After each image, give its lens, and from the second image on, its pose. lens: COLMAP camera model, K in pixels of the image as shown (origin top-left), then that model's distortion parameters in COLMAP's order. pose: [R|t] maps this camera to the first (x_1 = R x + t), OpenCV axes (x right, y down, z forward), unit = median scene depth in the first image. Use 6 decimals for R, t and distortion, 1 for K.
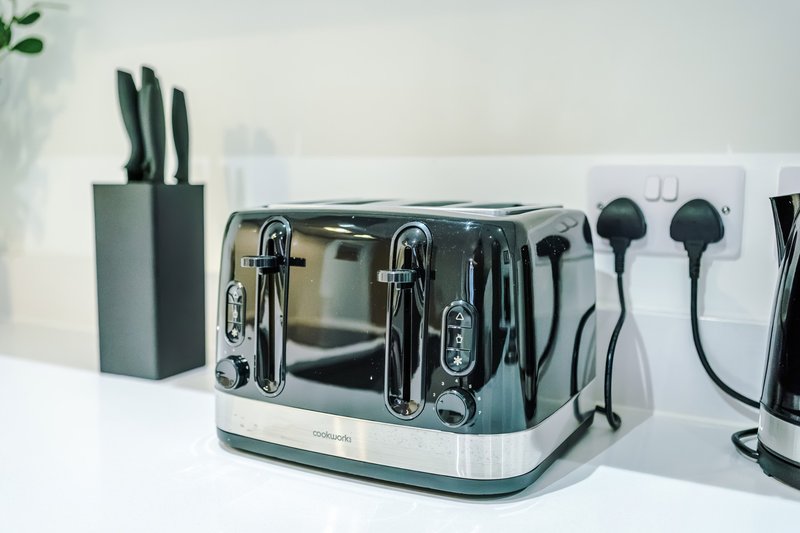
lens RADIAL K [[822.2, 0, 401.9], [0, 822.2, 263.7], [0, 0, 1]] dist [0.001515, 0.003541]
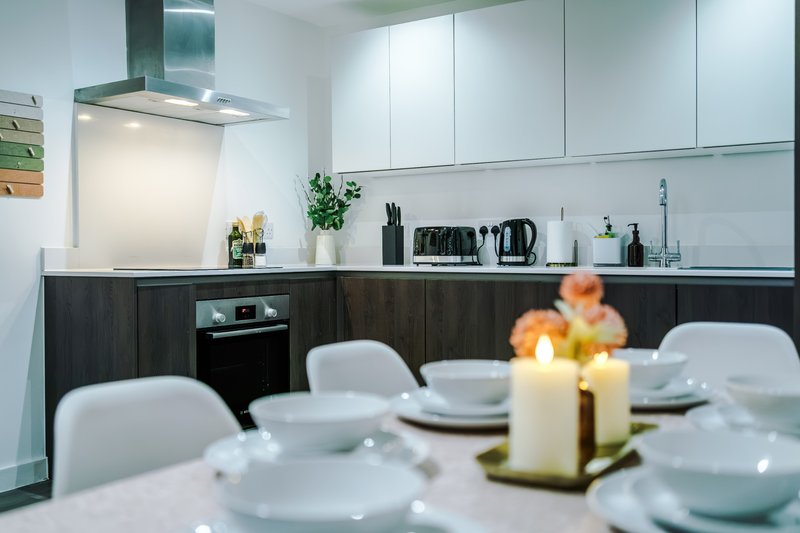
lens RADIAL K [[822.2, 0, 401.9], [0, 822.2, 263.7], [0, 0, 1]] dist [0.001515, 0.003541]
pose [[0.995990, -0.015785, -0.088057, 0.175838], [0.007765, 0.995848, -0.090695, 0.572561], [0.089124, 0.089647, 0.991978, -3.851597]]
